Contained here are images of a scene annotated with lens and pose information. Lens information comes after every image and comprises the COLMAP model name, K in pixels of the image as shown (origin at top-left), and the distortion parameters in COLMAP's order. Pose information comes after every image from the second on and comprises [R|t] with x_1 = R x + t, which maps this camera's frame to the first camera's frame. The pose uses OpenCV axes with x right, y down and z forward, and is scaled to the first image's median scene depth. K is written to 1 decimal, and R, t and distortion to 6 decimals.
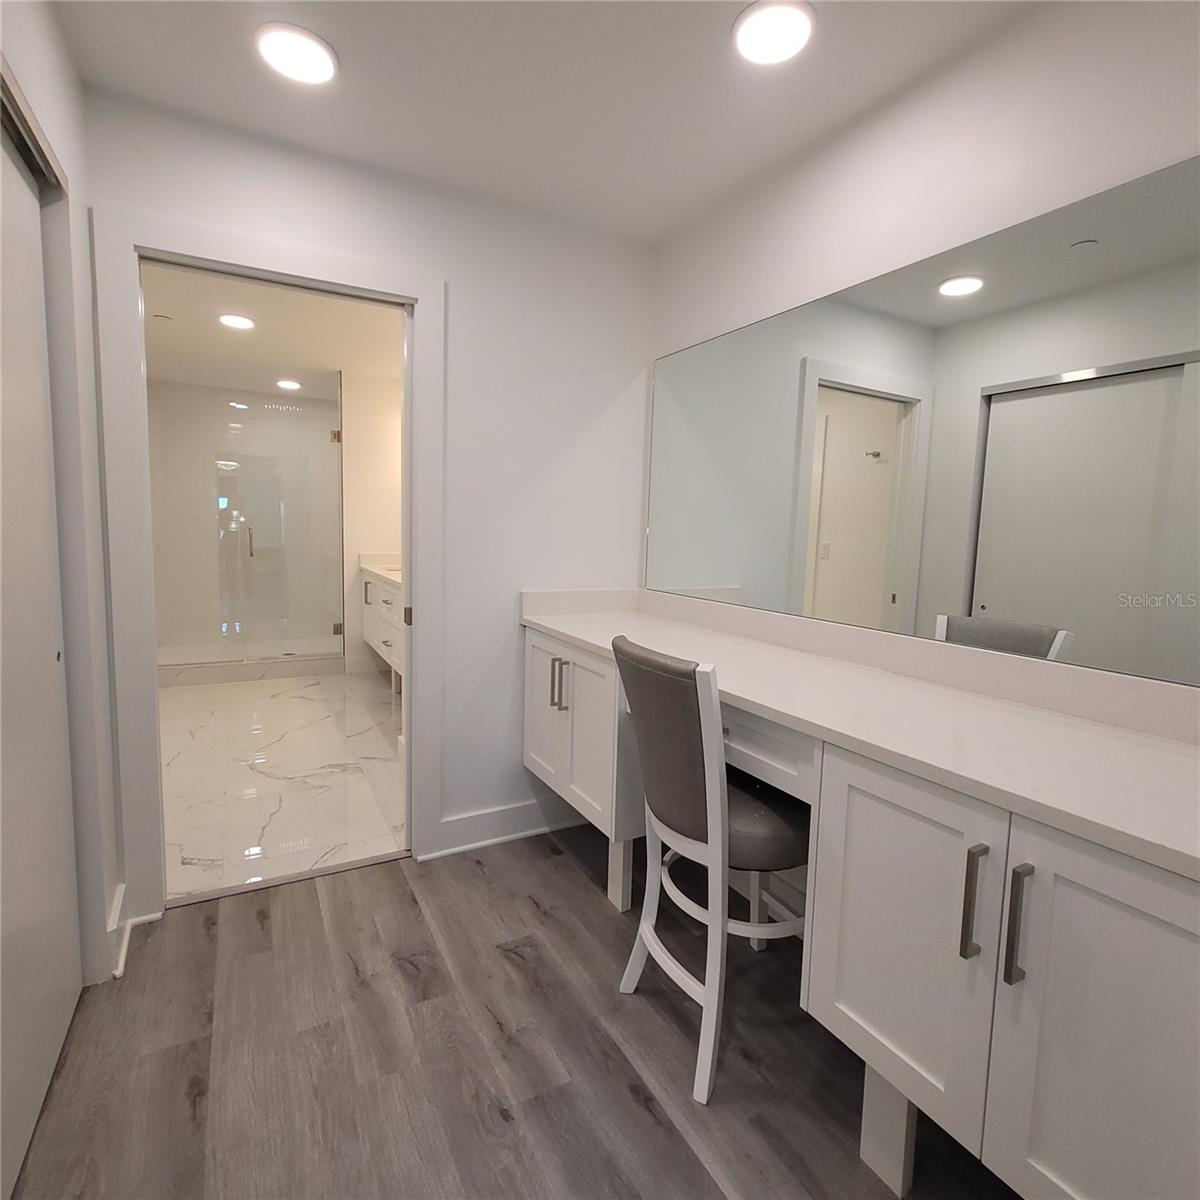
lens RADIAL K [[651.2, 0, 604.1], [0, 651.2, 594.8], [0, 0, 1]] dist [-0.004071, 0.000196]
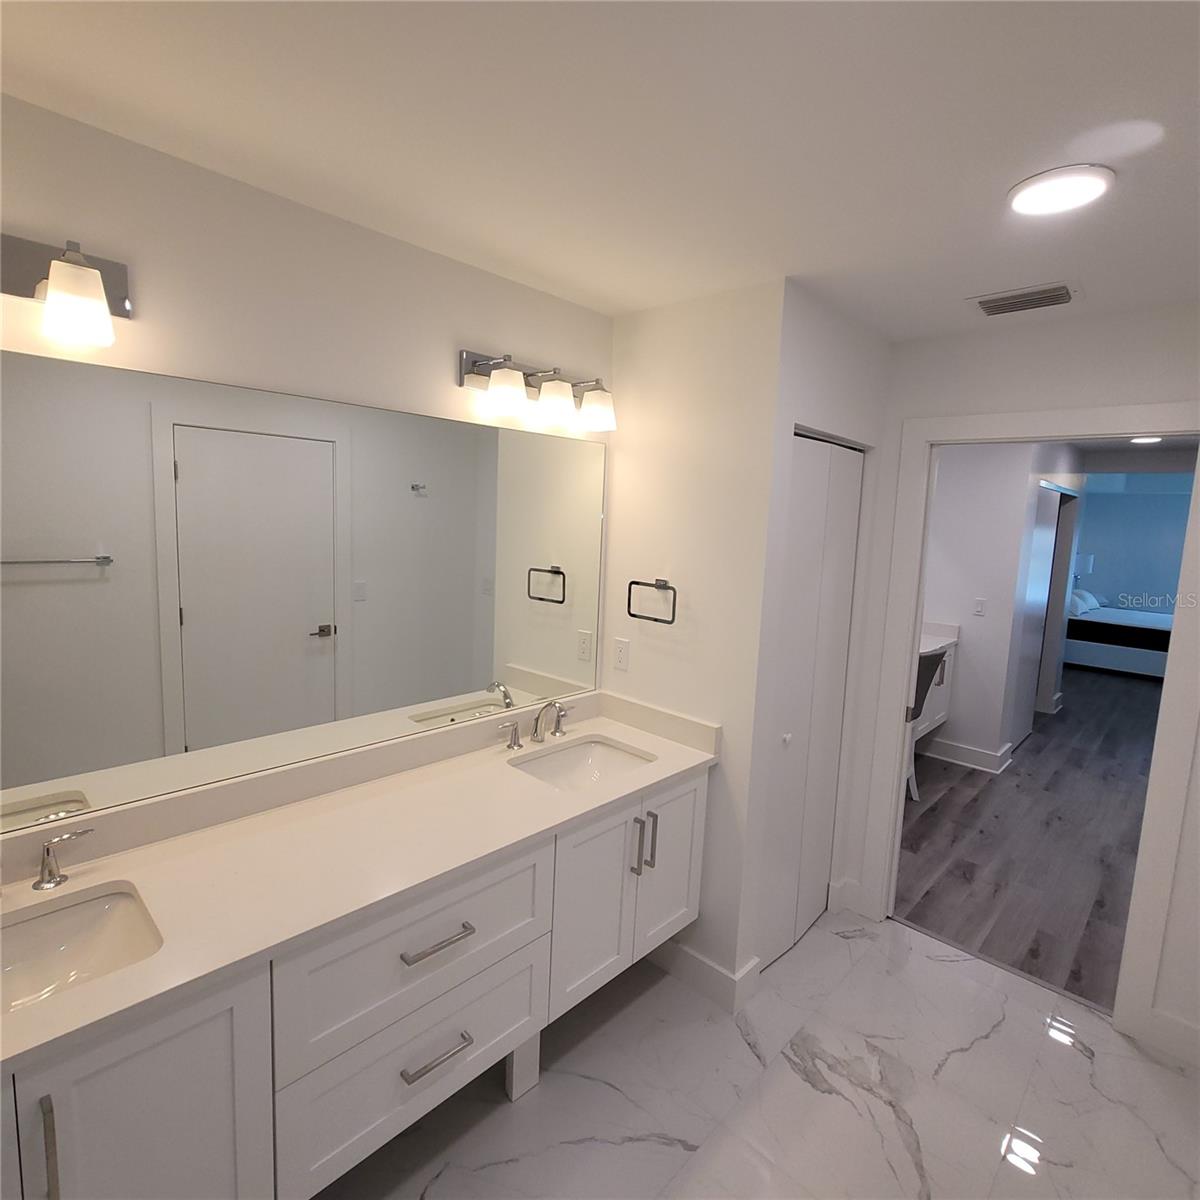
lens RADIAL K [[651.2, 0, 604.1], [0, 651.2, 594.8], [0, 0, 1]] dist [-0.004071, 0.000196]
pose [[-0.300060, -0.157762, 0.940784, -1.433468], [0.051907, 0.982068, 0.181241, -0.493703], [-0.952507, 0.103217, -0.286491, 2.210729]]
